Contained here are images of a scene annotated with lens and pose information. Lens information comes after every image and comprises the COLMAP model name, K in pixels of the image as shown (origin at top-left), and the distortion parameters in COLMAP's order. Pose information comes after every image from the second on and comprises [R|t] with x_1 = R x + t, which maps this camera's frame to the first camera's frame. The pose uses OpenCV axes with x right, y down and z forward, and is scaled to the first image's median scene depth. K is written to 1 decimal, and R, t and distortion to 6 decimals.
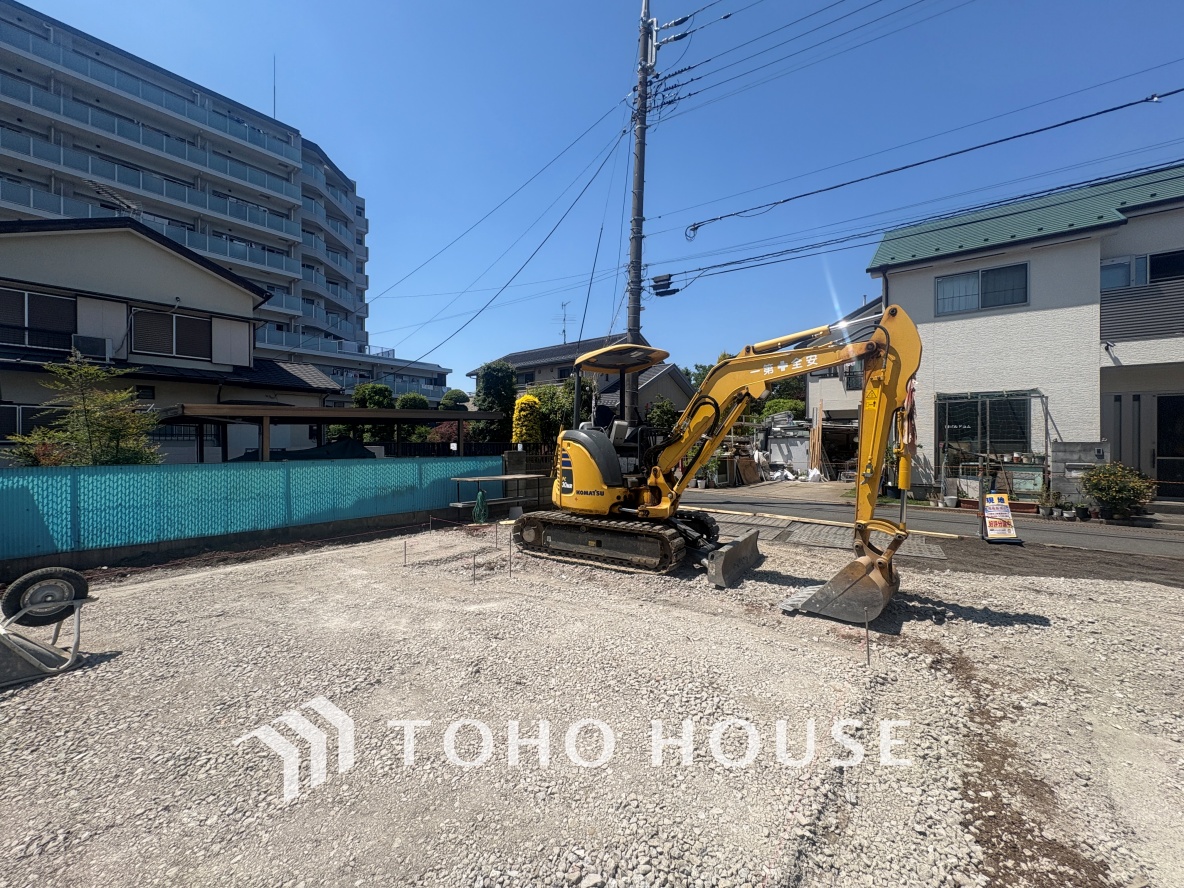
lens RADIAL K [[471.5, 0, 591.9], [0, 471.5, 442.6], [0, 0, 1]] dist [0.000290, 0.000243]
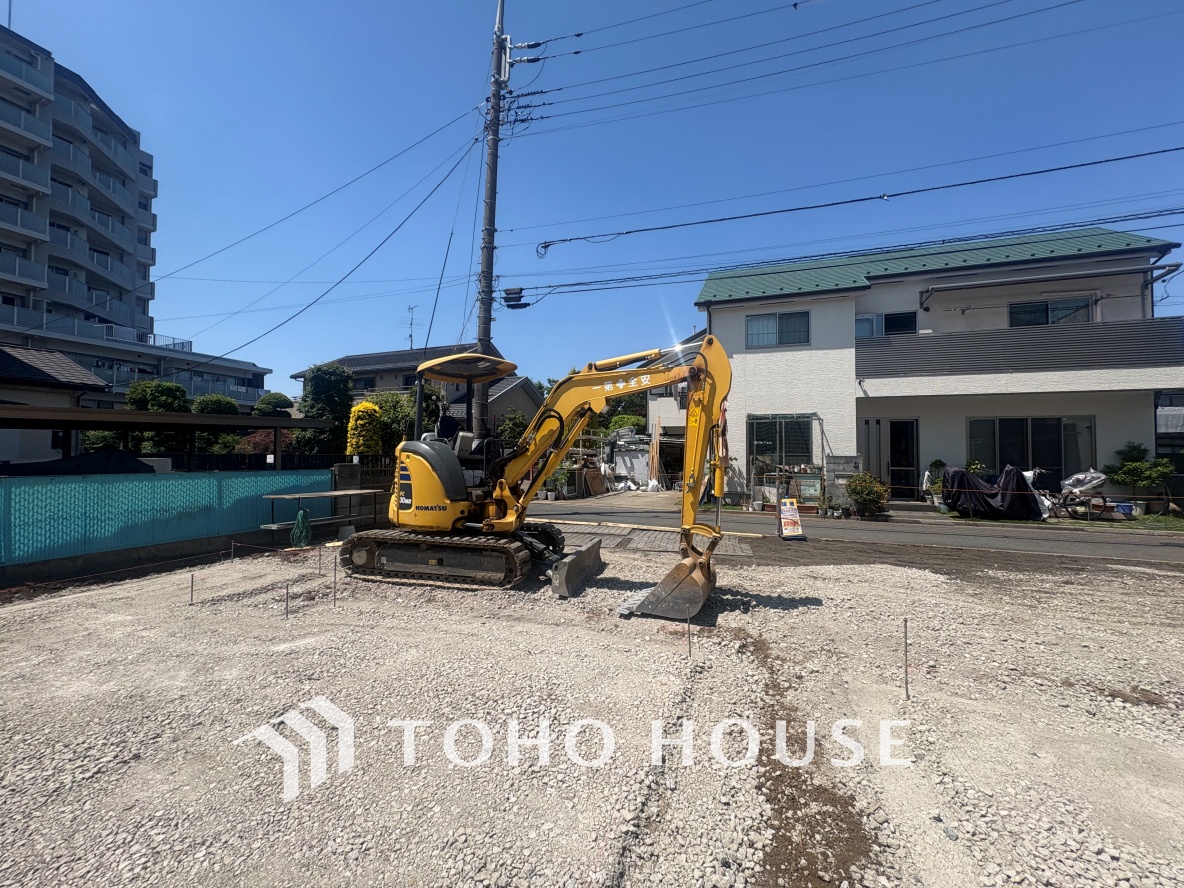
lens RADIAL K [[471.5, 0, 592.0], [0, 471.5, 443.2], [0, 0, 1]] dist [0.000290, 0.000243]
pose [[0.952789, 0.011448, 0.303416, 0.008620], [-0.003866, 0.999665, -0.025576, -0.000088], [-0.303607, 0.023196, 0.952515, 0.001363]]
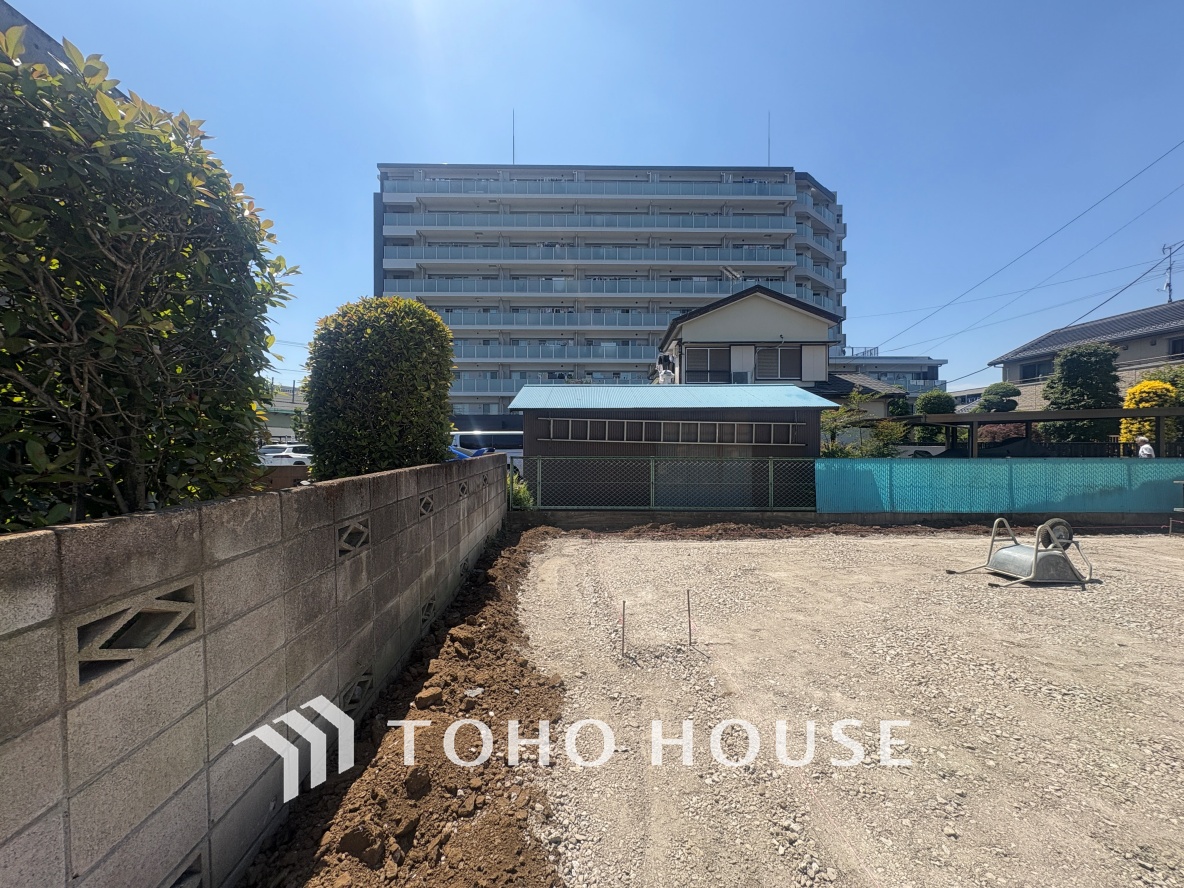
lens RADIAL K [[471.5, 0, 591.6], [0, 471.5, 443.2], [0, 0, 1]] dist [0.000290, 0.000243]
pose [[0.652033, -0.000035, -0.758191, -0.311930], [0.001267, 0.999999, 0.001044, -0.000907], [0.758190, -0.001641, 0.652032, -0.429442]]
